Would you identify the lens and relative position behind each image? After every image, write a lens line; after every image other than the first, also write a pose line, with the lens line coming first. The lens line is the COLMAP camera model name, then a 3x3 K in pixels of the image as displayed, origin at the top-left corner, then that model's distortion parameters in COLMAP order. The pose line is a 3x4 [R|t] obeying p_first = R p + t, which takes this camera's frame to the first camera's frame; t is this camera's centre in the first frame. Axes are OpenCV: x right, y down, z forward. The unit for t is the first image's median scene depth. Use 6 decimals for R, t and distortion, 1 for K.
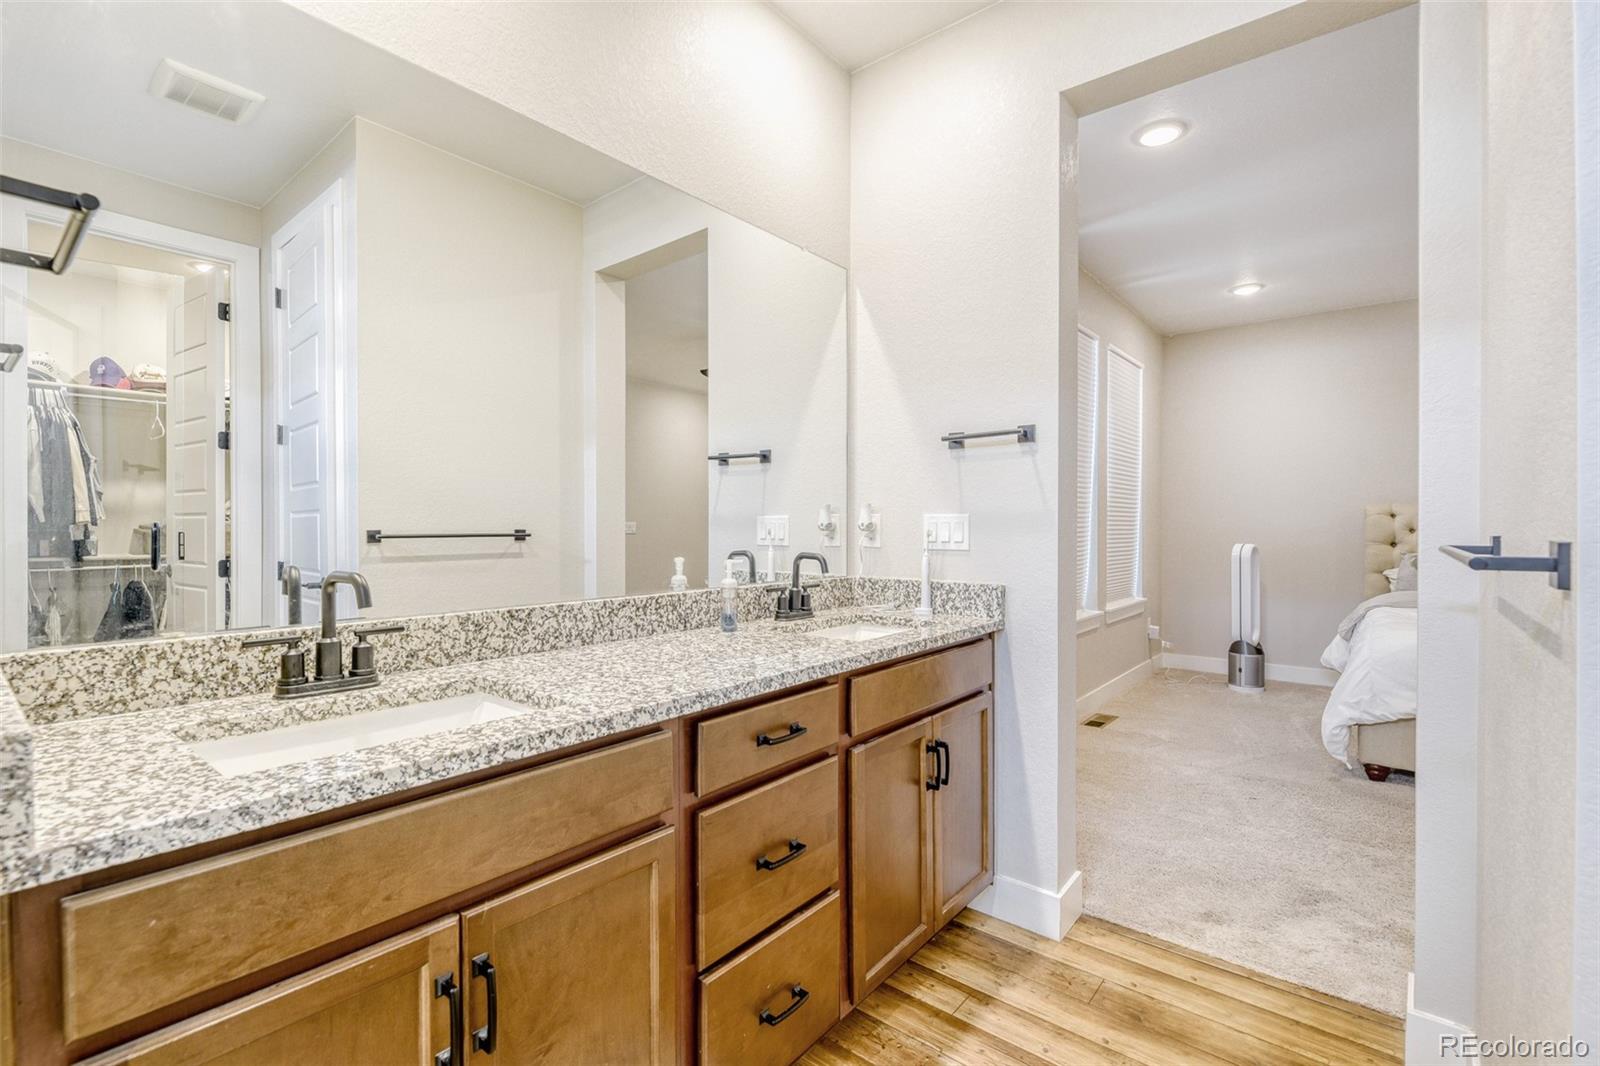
lens RADIAL K [[716.6, 0, 800.0], [0, 716.6, 533.0], [0, 0, 1]] dist [-0.000549, -0.000216]
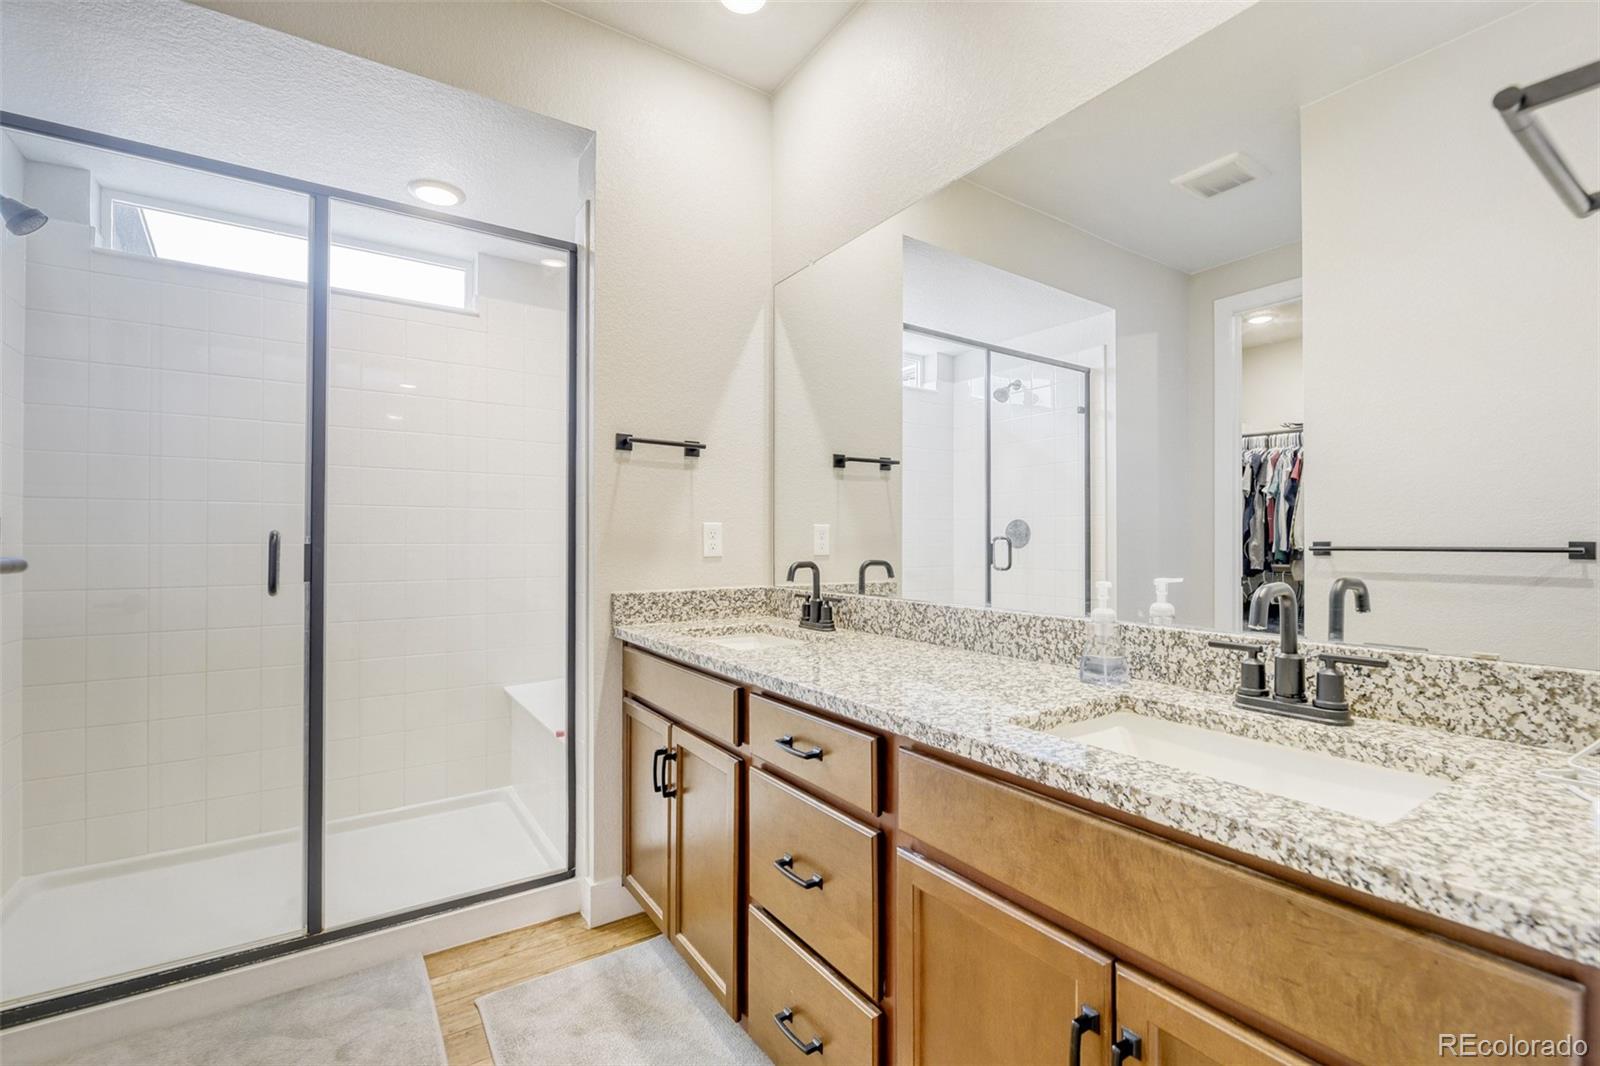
lens RADIAL K [[696.7, 0, 800.0], [0, 696.7, 533.0], [0, 0, 1]] dist [-0.001319, 0.000171]
pose [[-0.288521, -0.012809, -0.957388, 0.689261], [-0.010189, 0.999895, -0.010307, 0.001867], [0.957419, 0.006781, -0.288621, 1.002994]]
